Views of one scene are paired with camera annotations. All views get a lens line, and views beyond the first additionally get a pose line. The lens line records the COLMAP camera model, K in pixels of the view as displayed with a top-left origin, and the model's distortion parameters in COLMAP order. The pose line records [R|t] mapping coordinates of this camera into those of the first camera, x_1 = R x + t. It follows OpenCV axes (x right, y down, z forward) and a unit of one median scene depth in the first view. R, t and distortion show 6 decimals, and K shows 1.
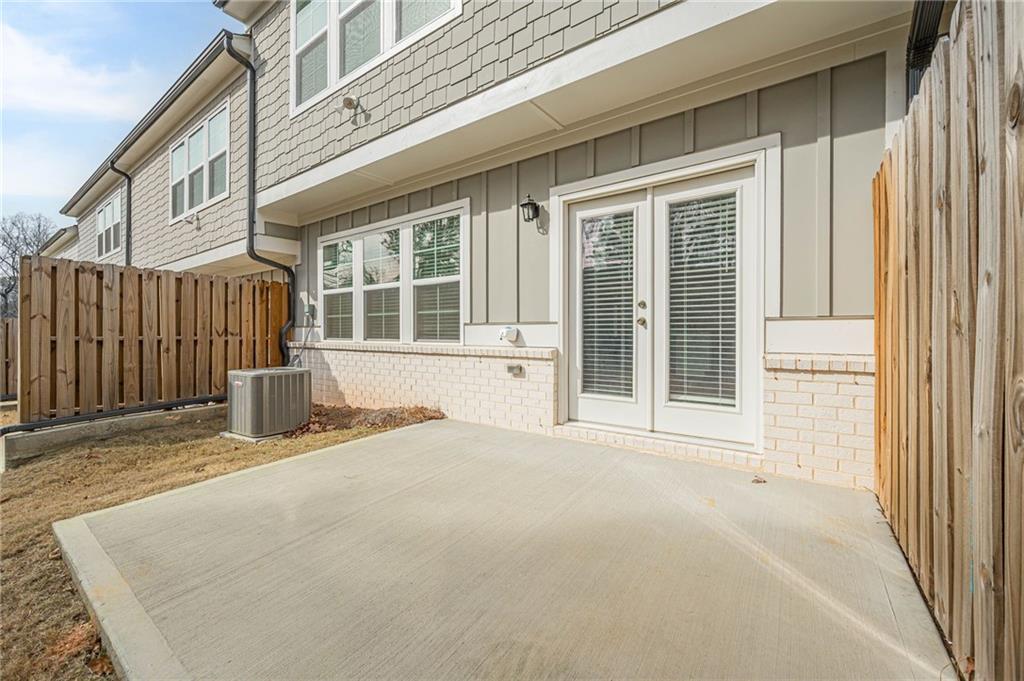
lens RADIAL K [[411.9, 0, 510.5], [0, 411.9, 334.0], [0, 0, 1]] dist [-0.005779, 0.001645]
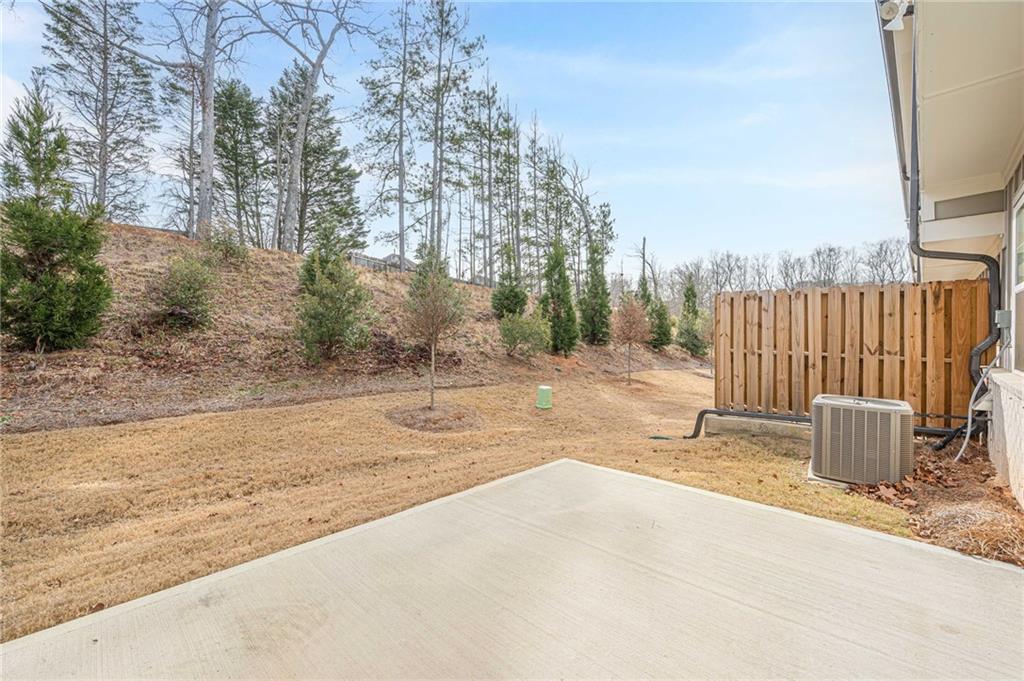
lens RADIAL K [[411.9, 0, 517.6], [0, 411.9, 332.3], [0, 0, 1]] dist [-0.005779, 0.001645]
pose [[-0.154424, -0.002269, -0.988002, 0.302862], [-0.014395, 0.999896, -0.000047, -0.036474], [0.987900, 0.014215, -0.154441, 0.468968]]
